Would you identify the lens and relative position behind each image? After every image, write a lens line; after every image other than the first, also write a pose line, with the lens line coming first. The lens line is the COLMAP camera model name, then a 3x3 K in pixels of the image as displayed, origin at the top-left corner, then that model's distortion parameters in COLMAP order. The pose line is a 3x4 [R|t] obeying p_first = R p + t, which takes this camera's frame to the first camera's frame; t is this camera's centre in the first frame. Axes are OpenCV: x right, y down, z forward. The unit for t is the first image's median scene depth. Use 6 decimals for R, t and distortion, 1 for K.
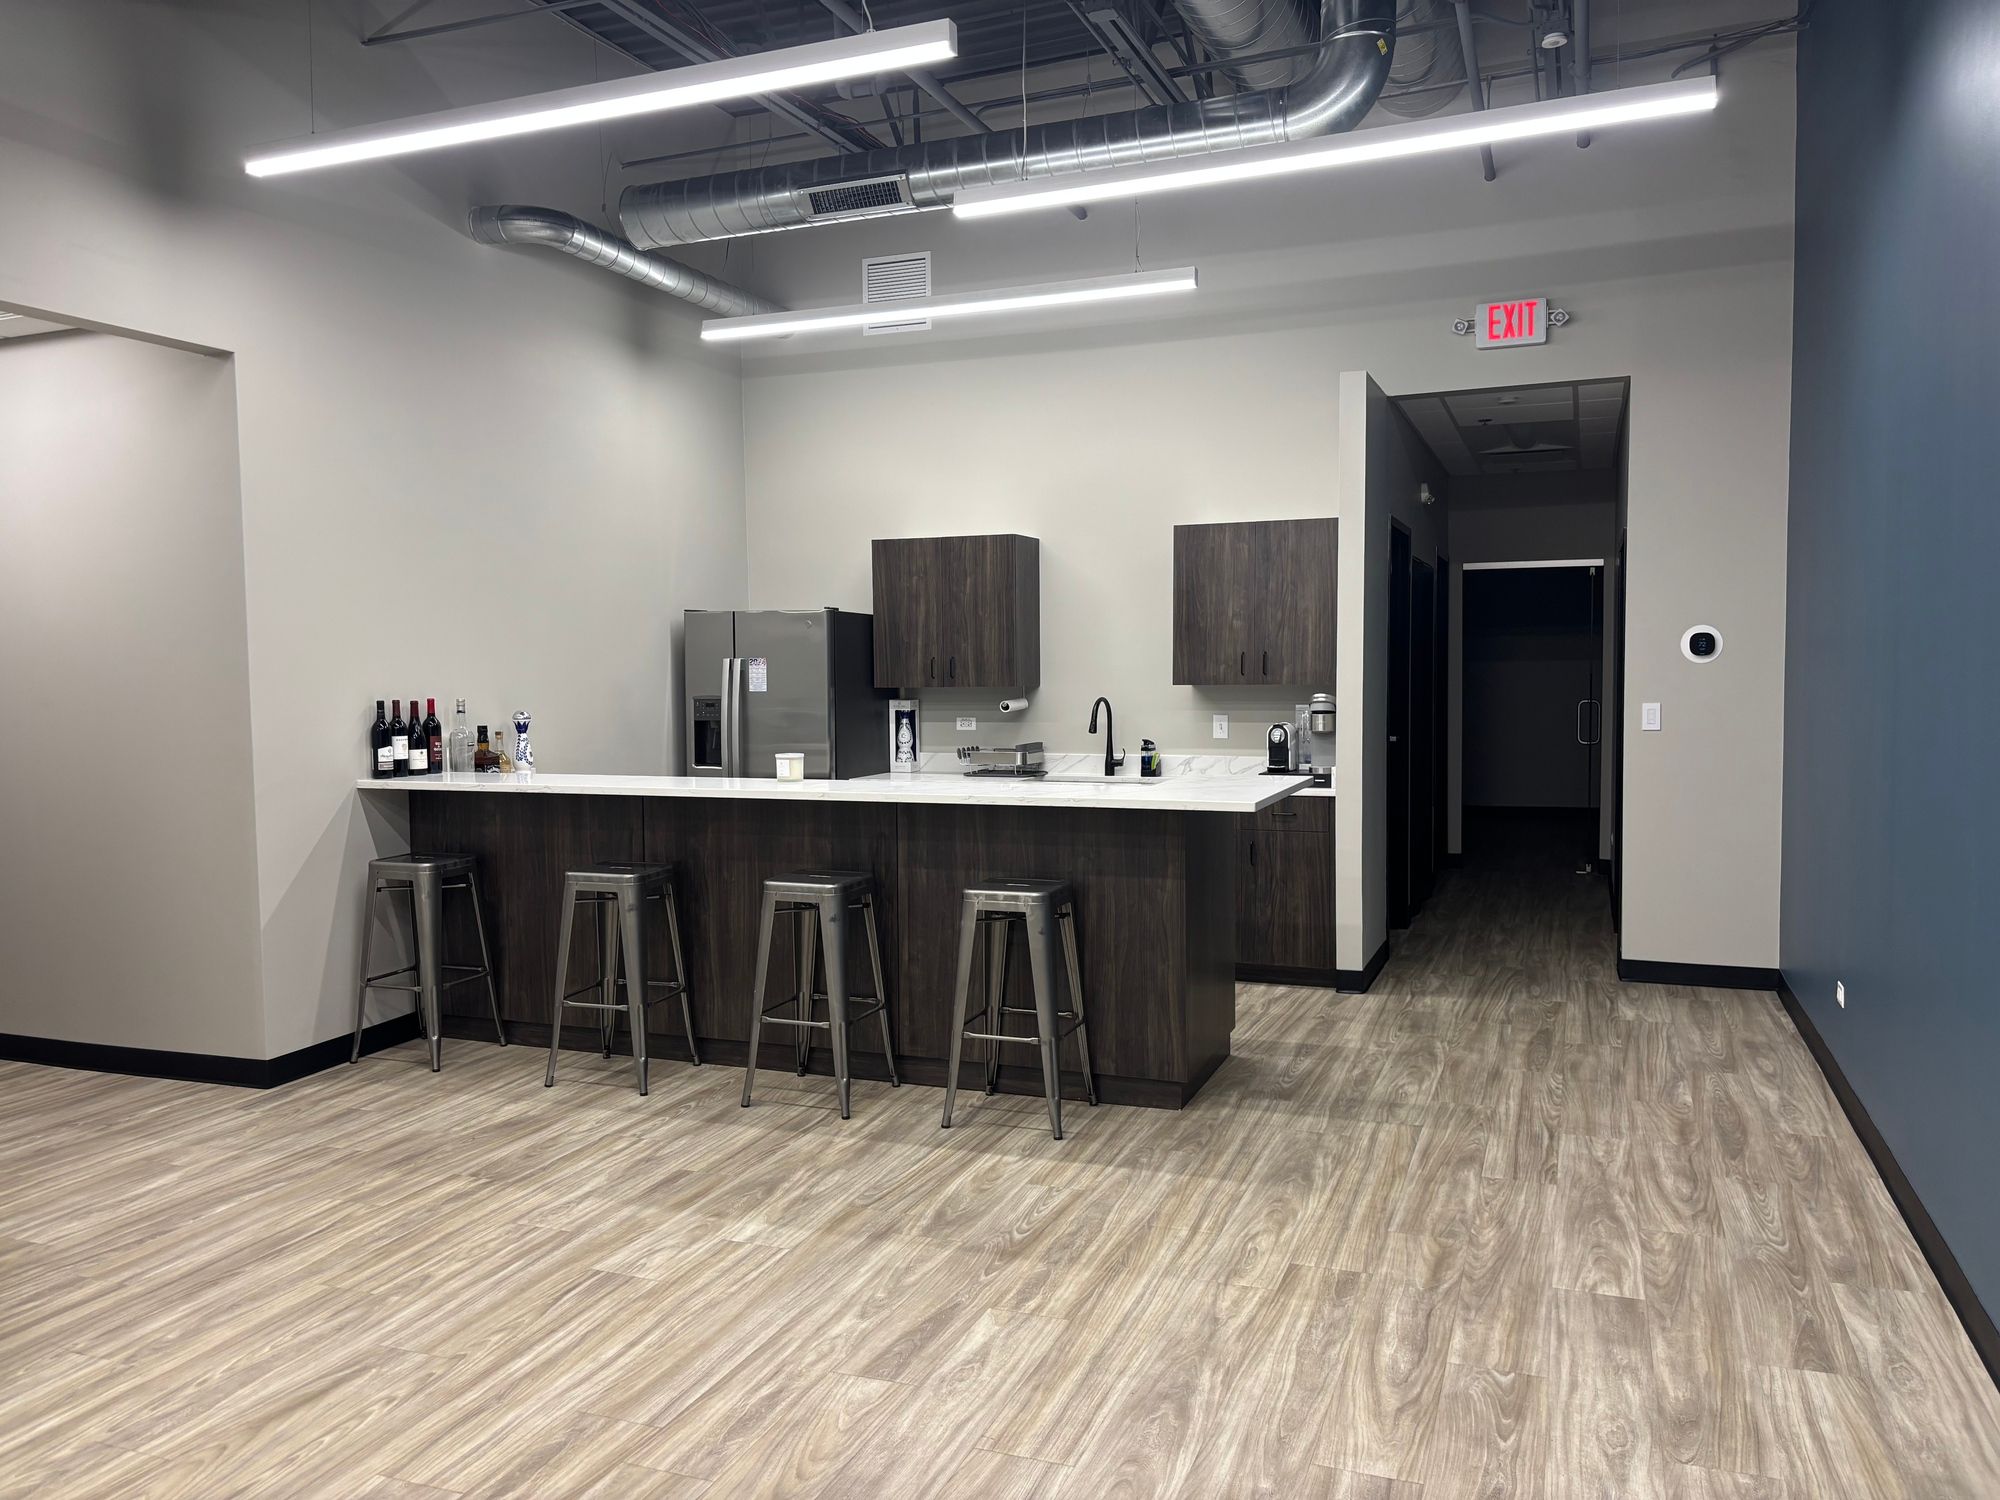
lens RADIAL K [[1509.7, 0, 996.9], [0, 1509.7, 753.5], [0, 0, 1]] dist [0.071343, -0.000840]
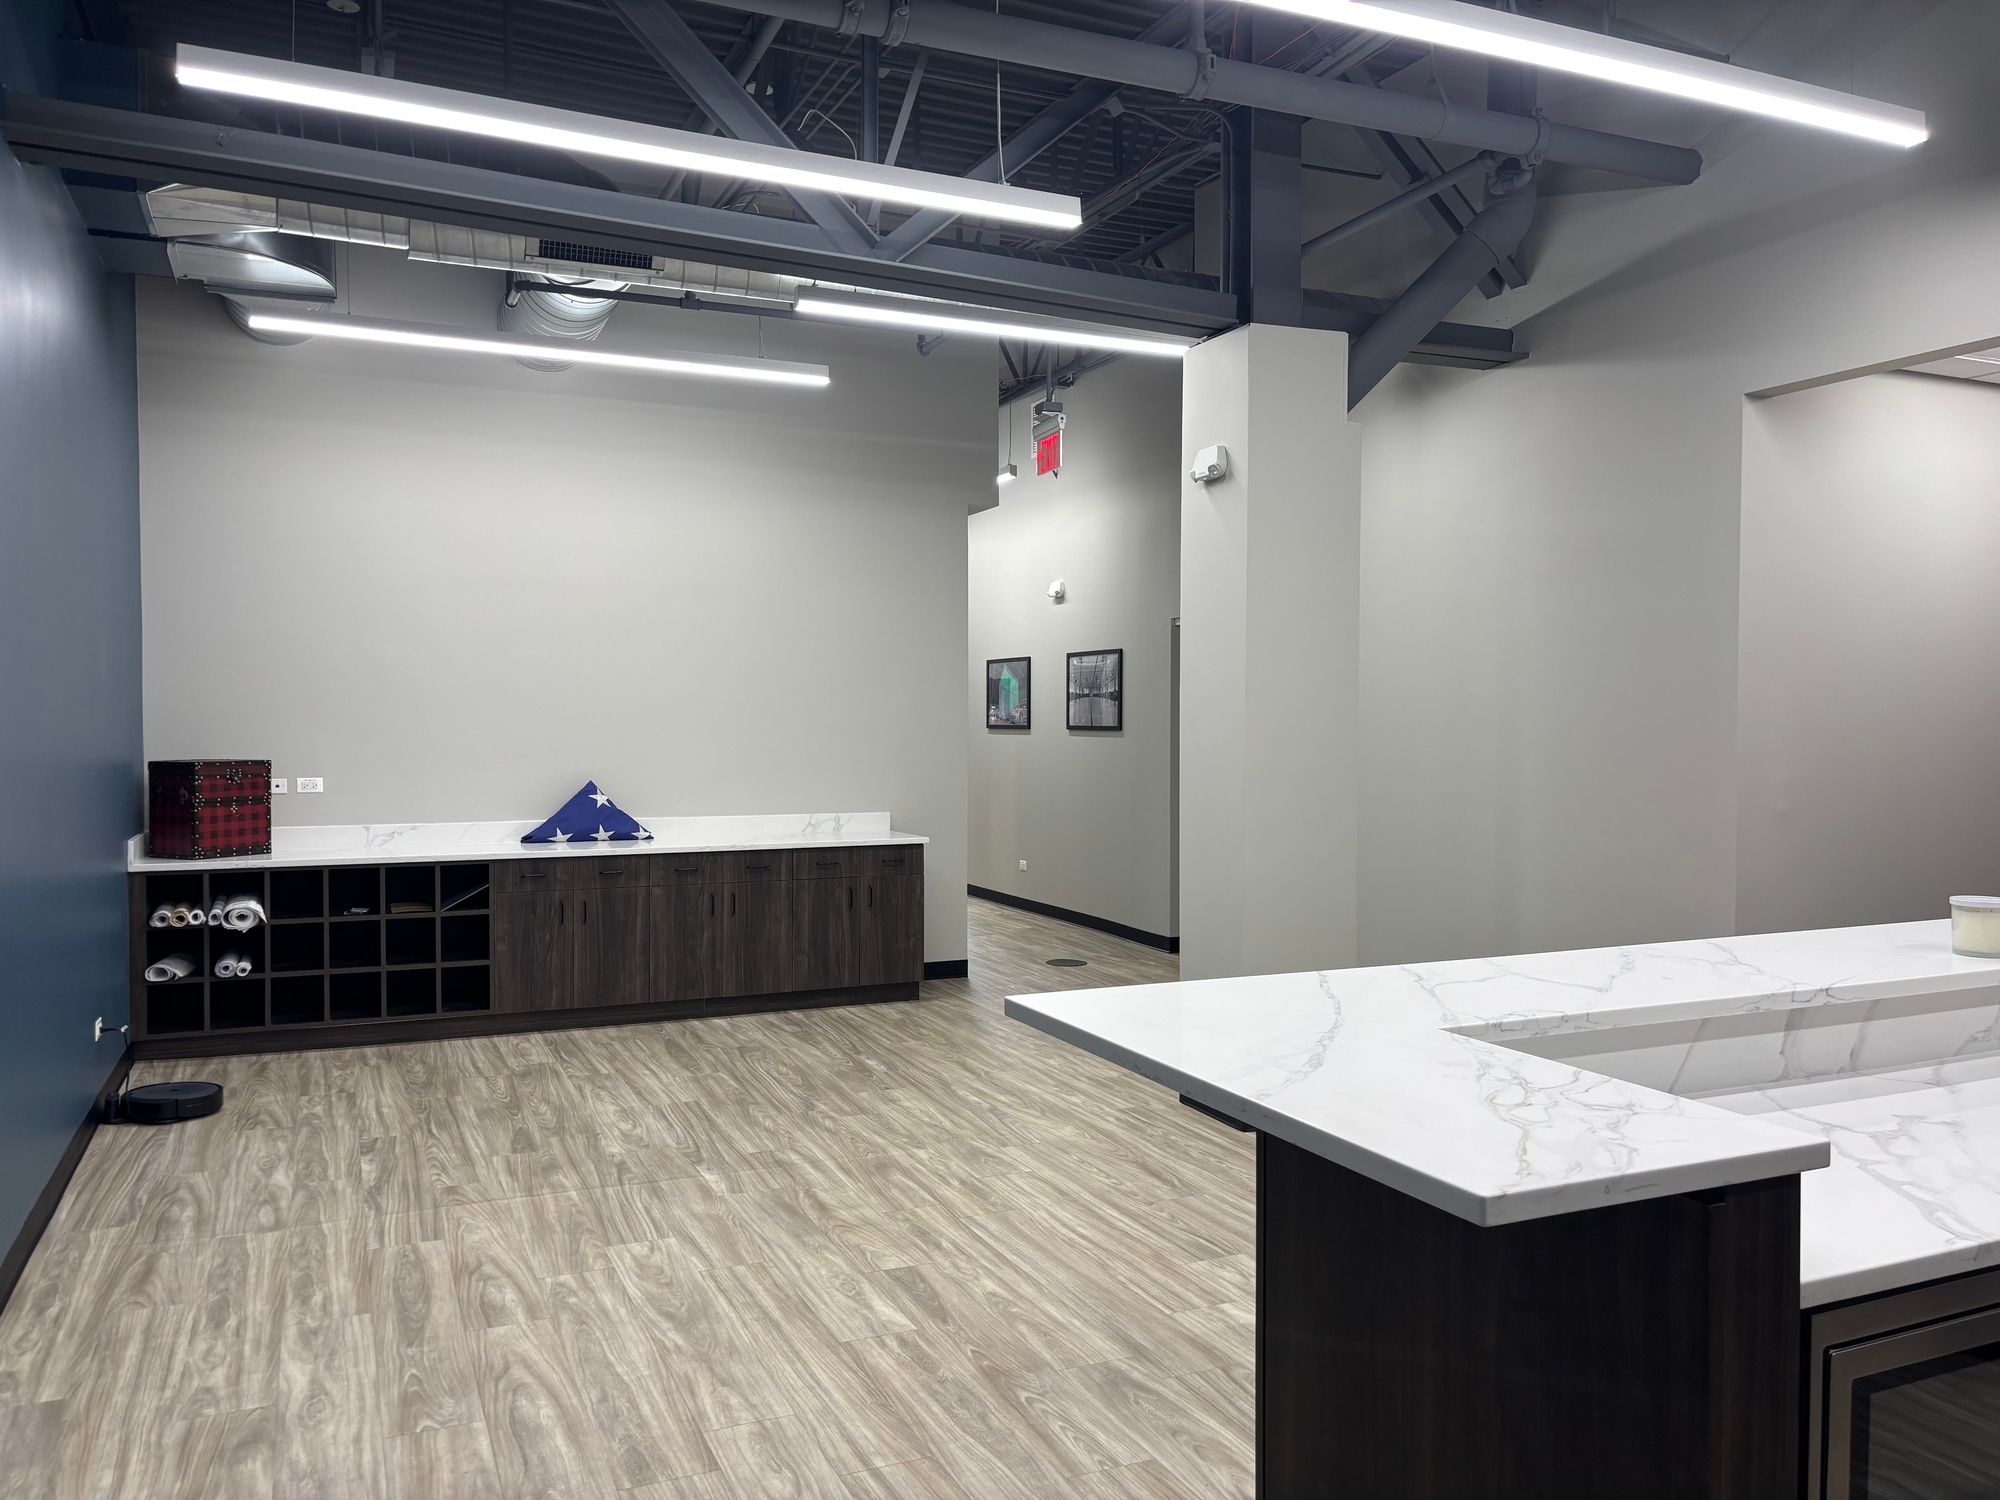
lens RADIAL K [[1509.7, 0, 1000.7], [0, 1509.7, 748.5], [0, 0, 1]] dist [0.071343, -0.000840]
pose [[-0.702180, 0.024785, -0.711568, 0.758301], [-0.031358, 0.997348, 0.065683, -0.120370], [0.711309, 0.068435, -0.699540, 1.901277]]
